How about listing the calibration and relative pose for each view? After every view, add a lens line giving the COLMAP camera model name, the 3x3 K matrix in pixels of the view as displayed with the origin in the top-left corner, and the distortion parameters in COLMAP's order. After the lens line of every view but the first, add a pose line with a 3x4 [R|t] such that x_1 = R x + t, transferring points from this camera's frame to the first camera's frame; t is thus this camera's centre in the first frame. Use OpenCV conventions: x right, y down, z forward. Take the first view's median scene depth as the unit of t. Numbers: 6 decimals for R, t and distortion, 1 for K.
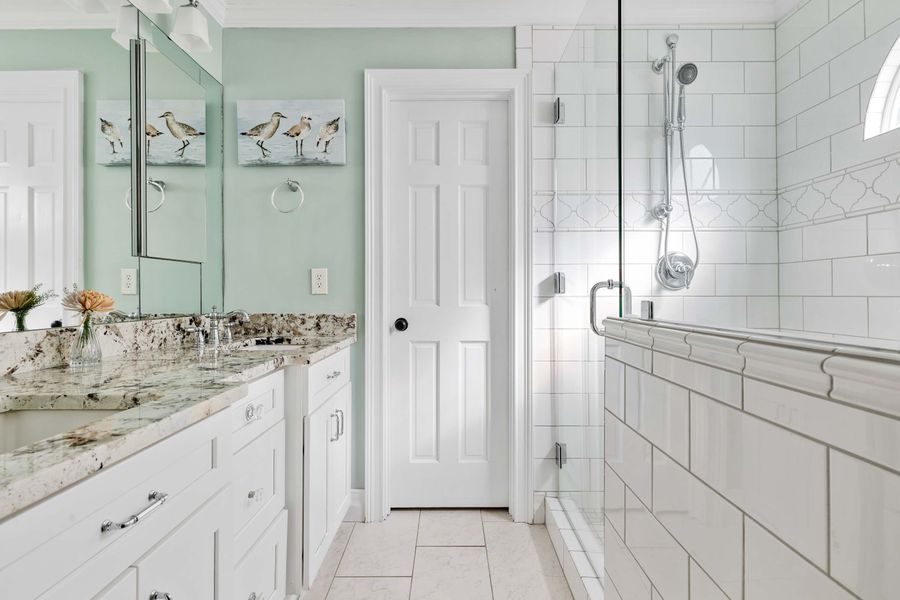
lens RADIAL K [[452.4, 0, 448.3], [0, 452.4, 288.2], [0, 0, 1]] dist [0.000960, 0.001609]
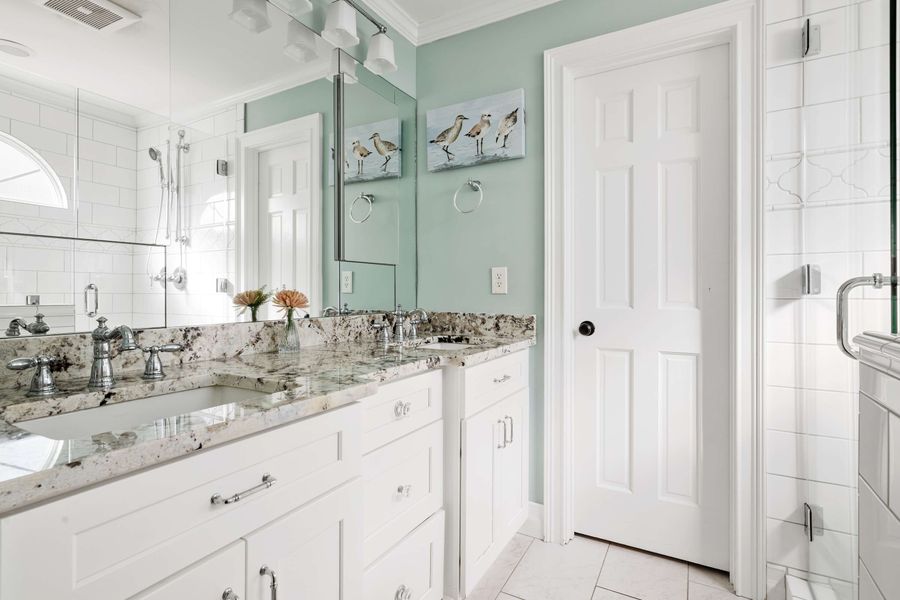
lens RADIAL K [[452.4, 0, 448.3], [0, 452.4, 288.2], [0, 0, 1]] dist [0.000960, 0.001609]
pose [[0.870646, -0.001798, -0.491907, 0.100383], [0.002670, 0.999996, 0.001071, -0.000150], [0.491903, -0.002246, 0.870647, 0.099248]]
